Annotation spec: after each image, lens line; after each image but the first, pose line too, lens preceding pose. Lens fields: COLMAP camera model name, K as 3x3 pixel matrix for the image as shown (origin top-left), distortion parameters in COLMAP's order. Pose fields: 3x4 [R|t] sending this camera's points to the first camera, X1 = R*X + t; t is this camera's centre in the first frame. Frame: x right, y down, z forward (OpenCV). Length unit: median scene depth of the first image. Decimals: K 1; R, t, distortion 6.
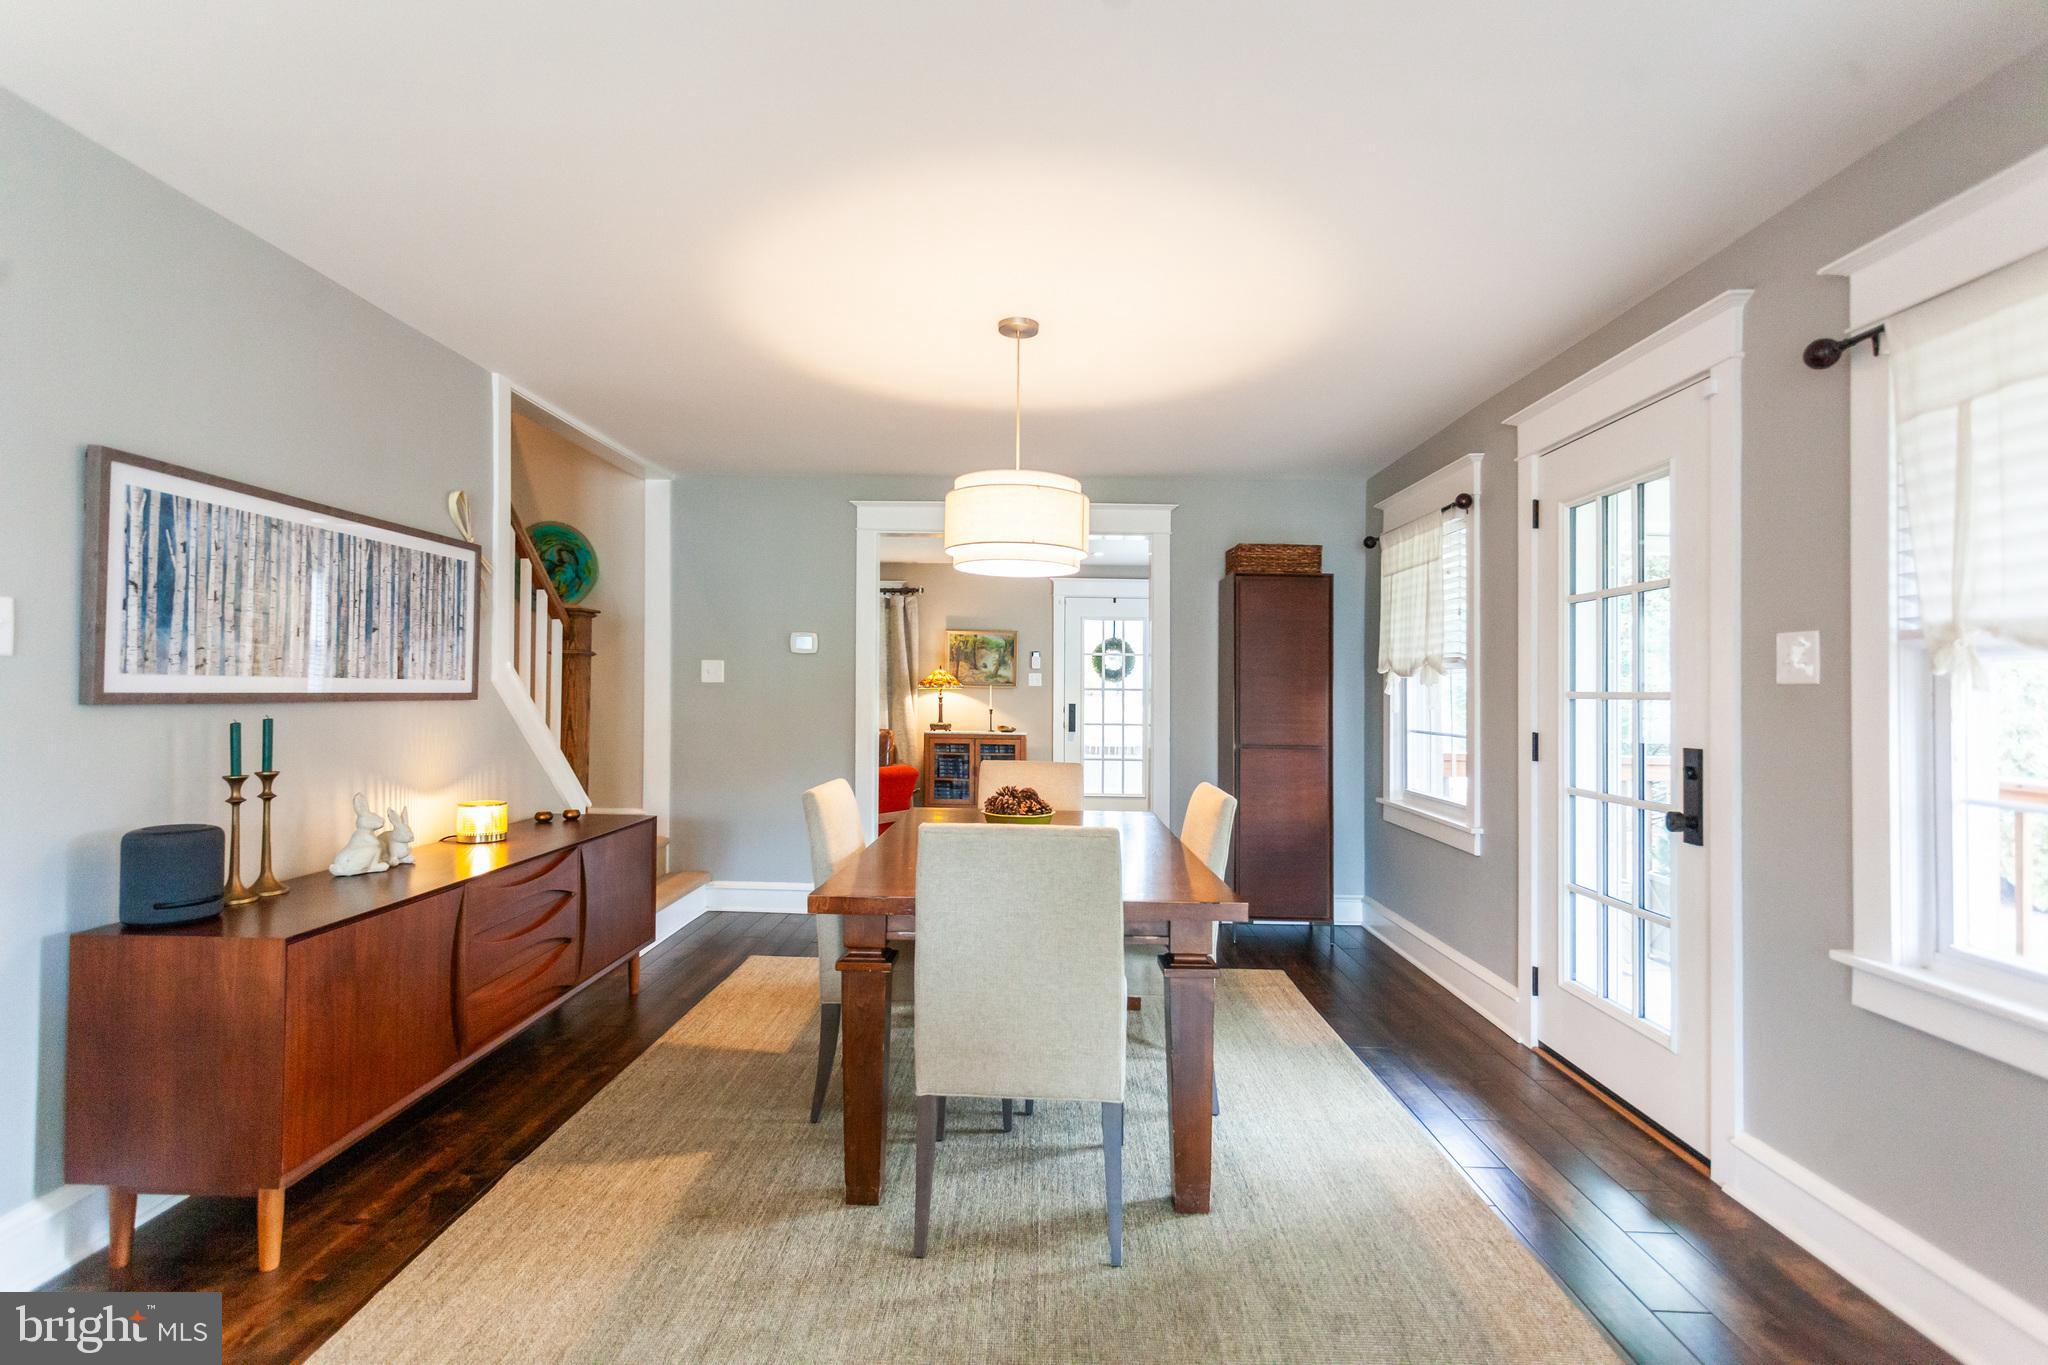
lens RADIAL K [[984.8, 0, 1012.2], [0, 984.8, 694.9], [0, 0, 1]] dist [0.002572, 0.000571]
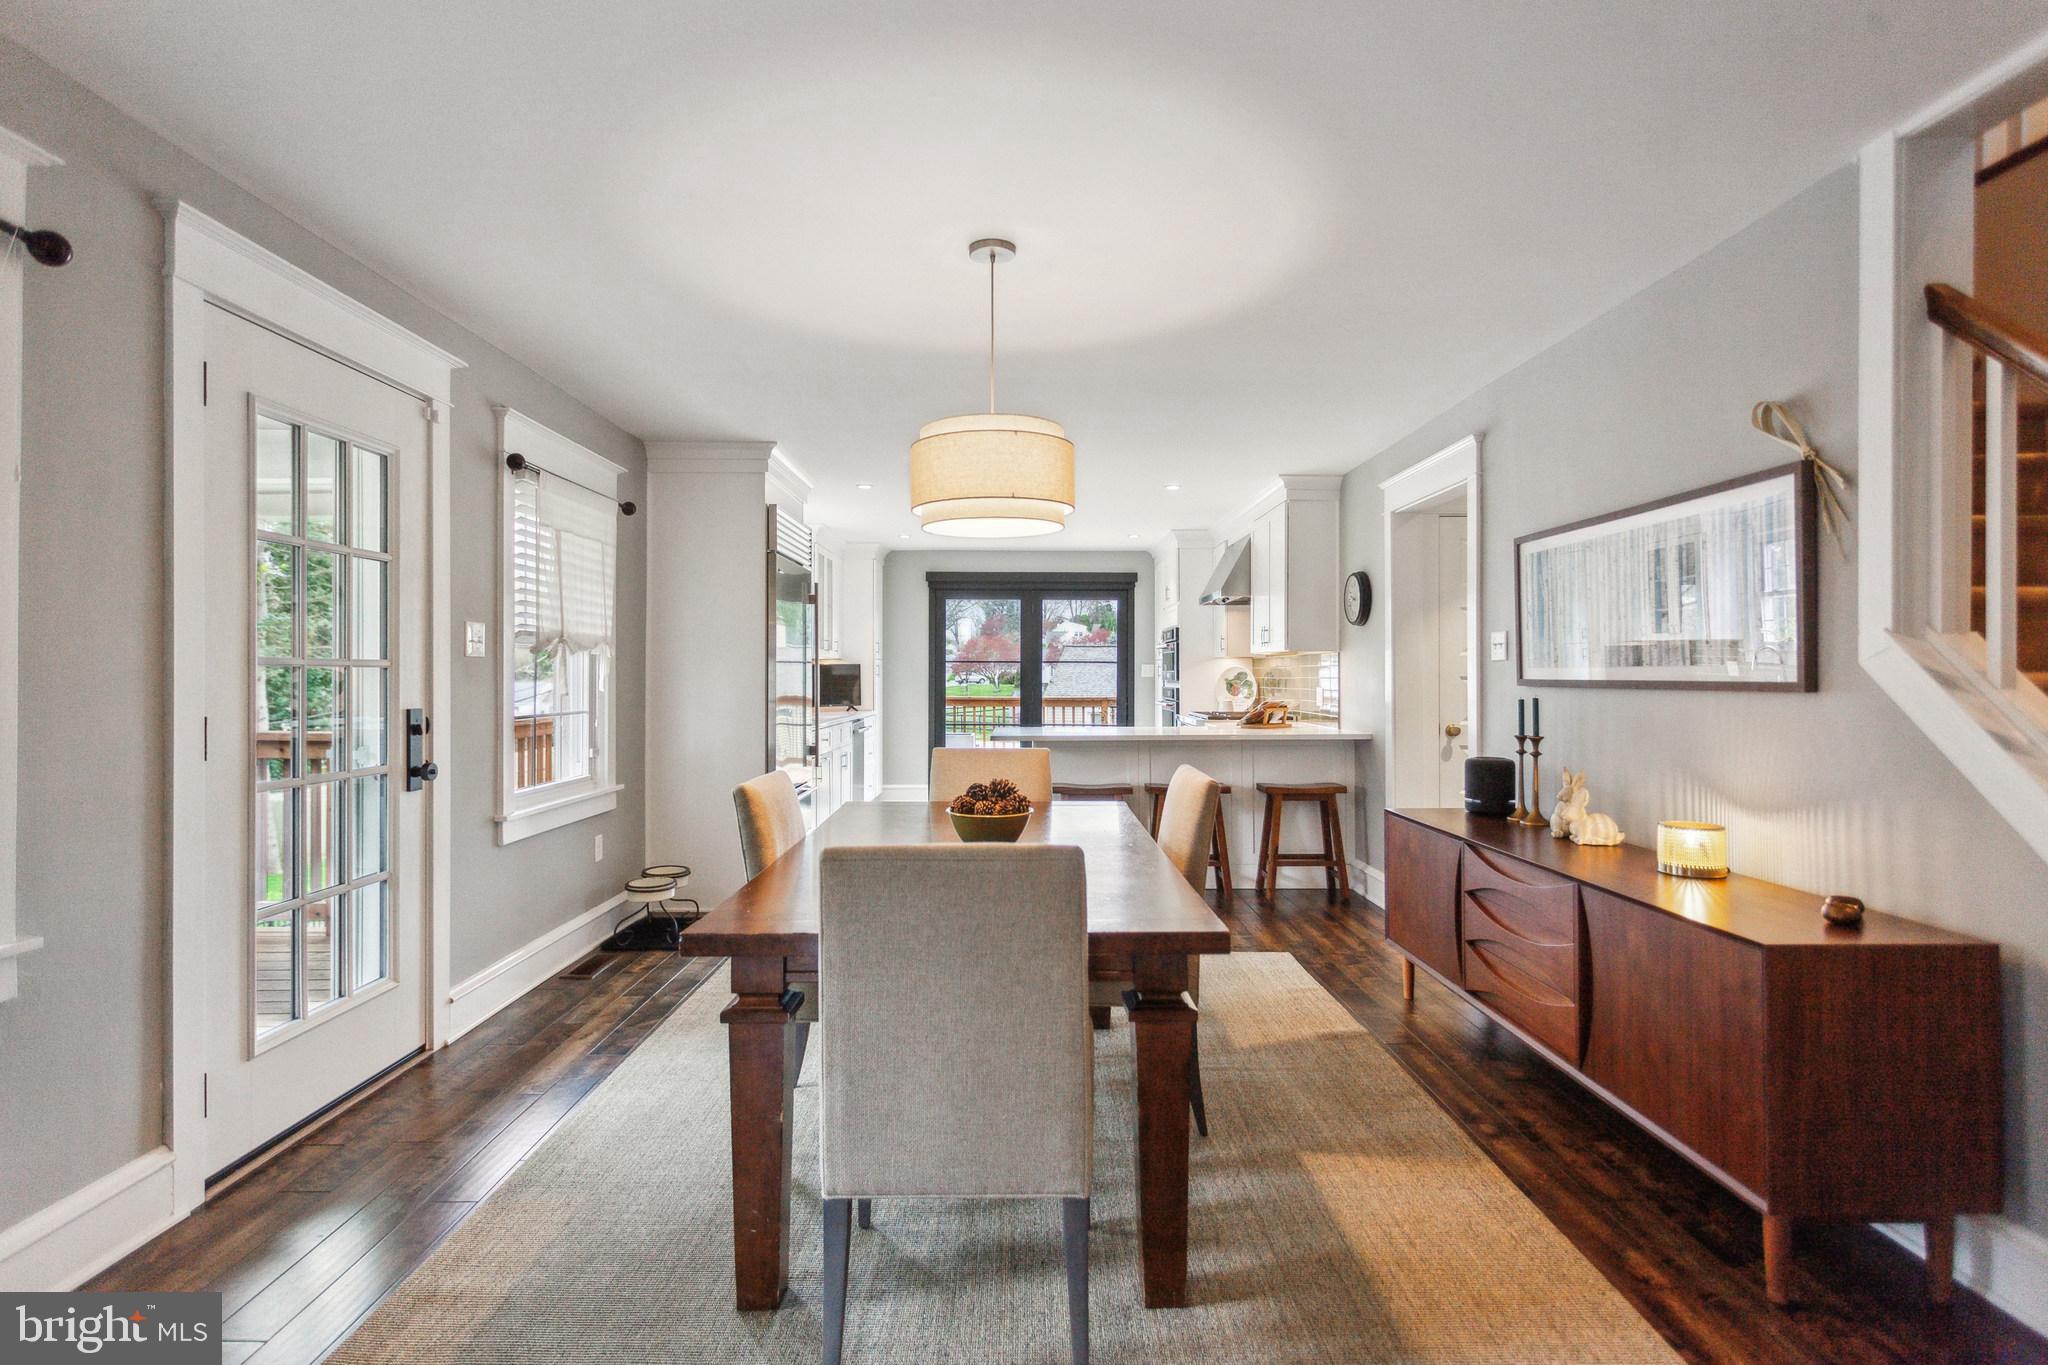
lens RADIAL K [[1002.8, 0, 1024.0], [0, 1002.8, 682.5], [0, 0, 1]] dist [0.001196, 0.000228]
pose [[-0.999285, -0.006388, -0.037262, 0.011743], [-0.006821, 0.999910, 0.011517, -0.006555], [0.037185, 0.011763, -0.999239, 1.772316]]
